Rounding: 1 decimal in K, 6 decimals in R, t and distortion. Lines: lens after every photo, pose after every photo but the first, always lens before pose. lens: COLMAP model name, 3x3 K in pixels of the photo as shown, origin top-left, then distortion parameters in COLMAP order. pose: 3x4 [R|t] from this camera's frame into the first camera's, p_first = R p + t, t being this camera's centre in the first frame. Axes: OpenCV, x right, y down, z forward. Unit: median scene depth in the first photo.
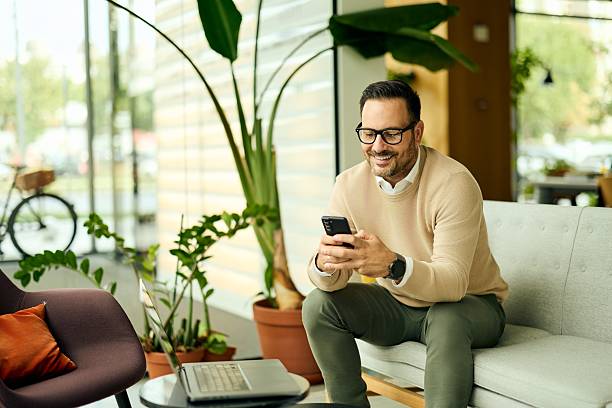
lens RADIAL K [[813.0, 0, 324.0], [0, 813.0, 218.1], [0, 0, 1]] dist [-0.007931, -0.090231]
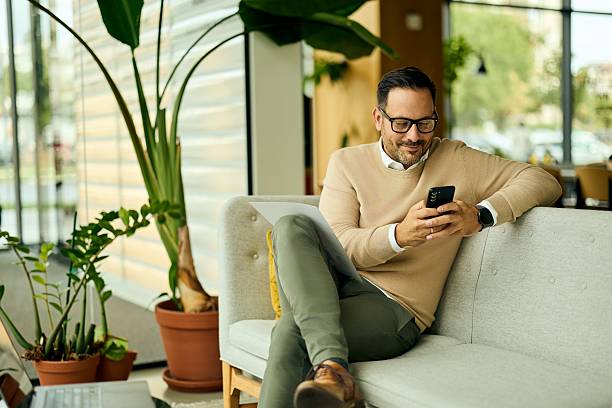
lens RADIAL K [[776.7, 0, 303.5], [0, 776.7, 216.6], [0, 0, 1]] dist [-0.020952, -0.062325]
pose [[0.999660, -0.006200, 0.025323, 0.061128], [0.005755, 0.999829, 0.017572, -0.012456], [-0.025427, -0.017420, 0.999525, 0.095604]]
